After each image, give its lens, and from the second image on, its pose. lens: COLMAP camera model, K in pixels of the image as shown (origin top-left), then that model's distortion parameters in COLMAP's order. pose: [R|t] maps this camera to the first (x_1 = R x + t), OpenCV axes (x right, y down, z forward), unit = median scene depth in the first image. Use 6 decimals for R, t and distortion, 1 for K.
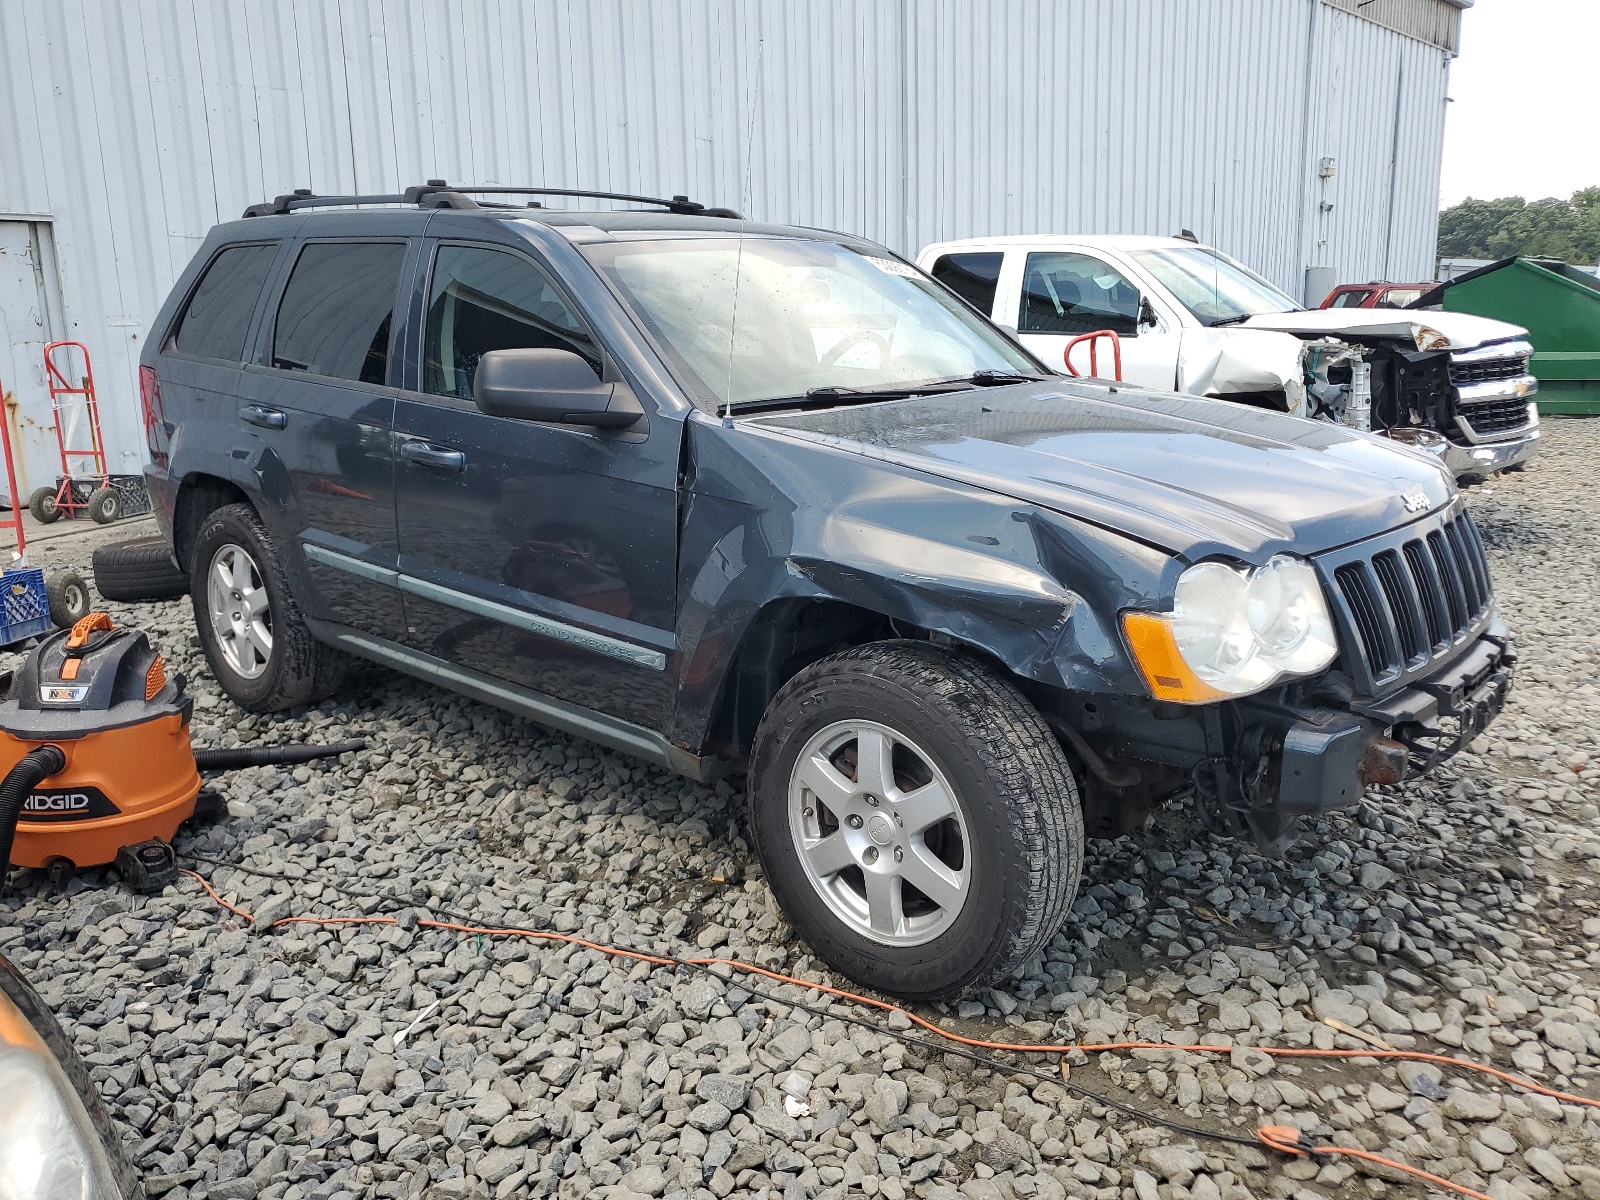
lens RADIAL K [[1224.1, 0, 799.6], [0, 1224.1, 599.0], [0, 0, 1]] dist [-0.005330, 0.001668]
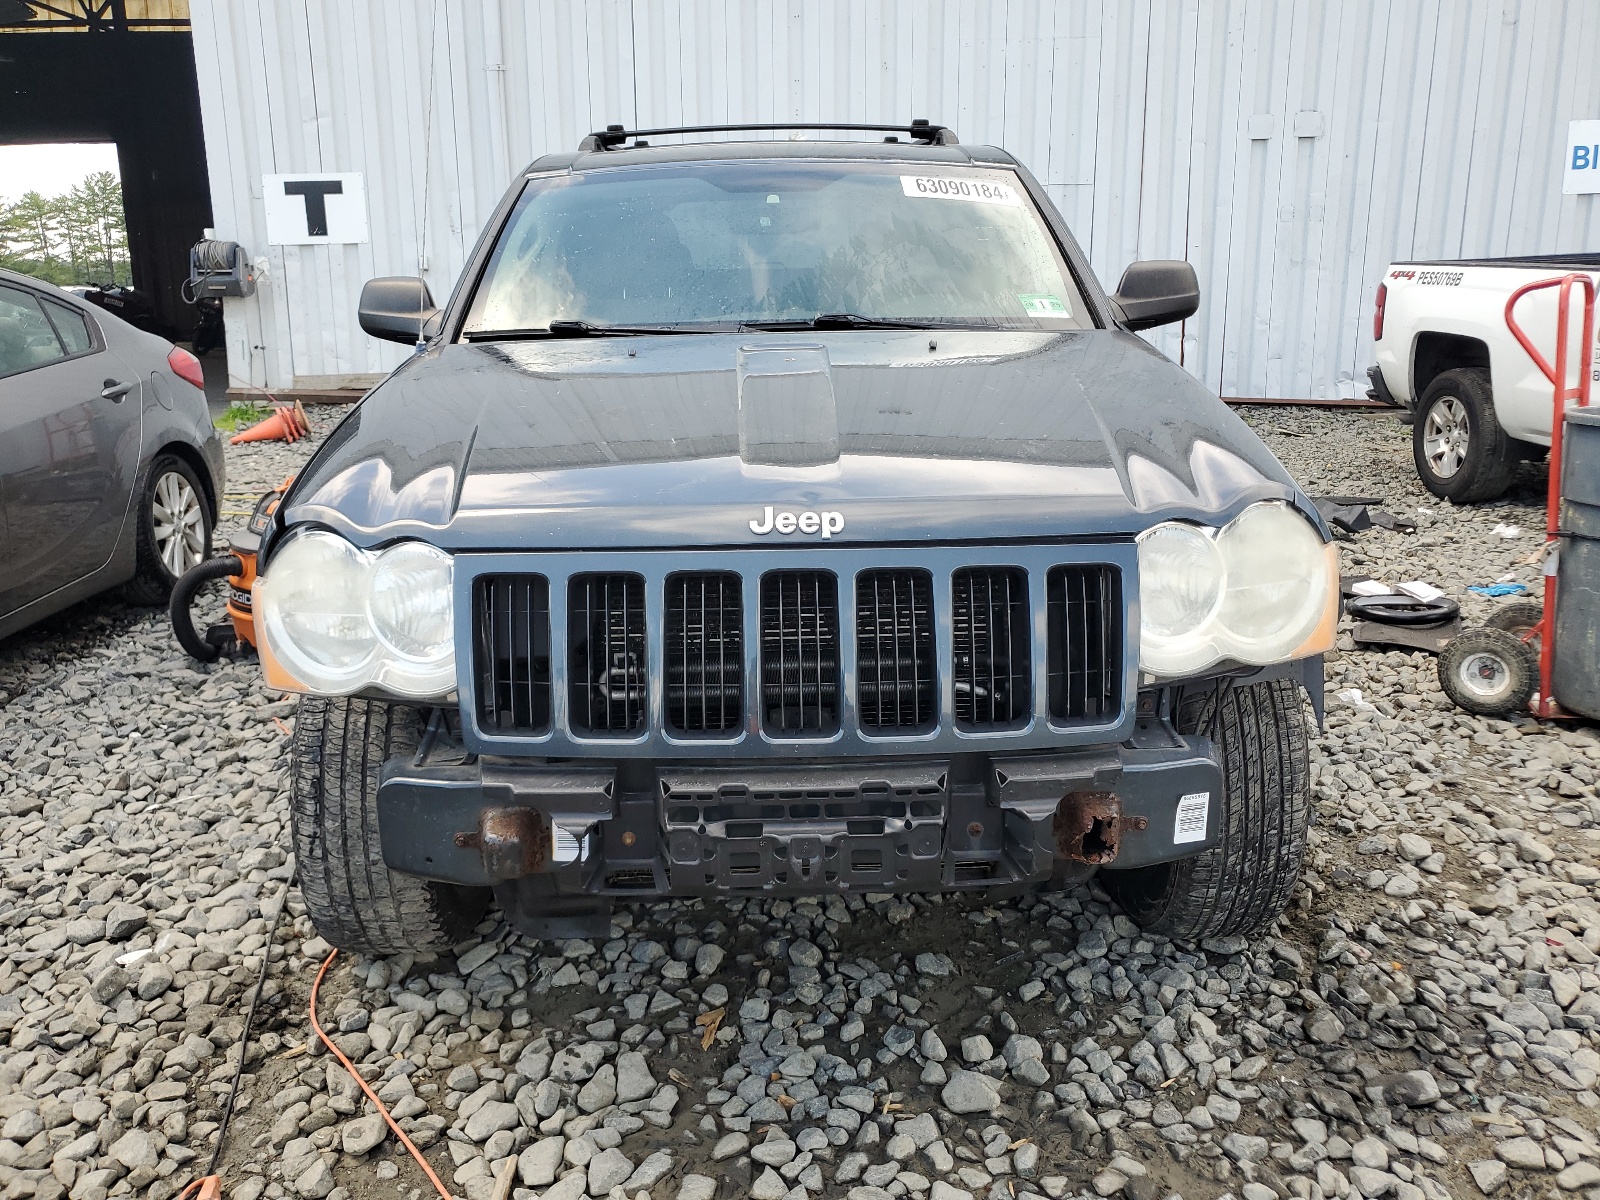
lens RADIAL K [[1224.1, 0, 800.8], [0, 1224.1, 597.2], [0, 0, 1]] dist [-0.005330, 0.001668]
pose [[0.676983, 0.189143, -0.711280, 0.559486], [-0.161113, 0.981060, 0.107538, -0.062717], [0.718148, 0.041795, 0.694634, 0.312959]]
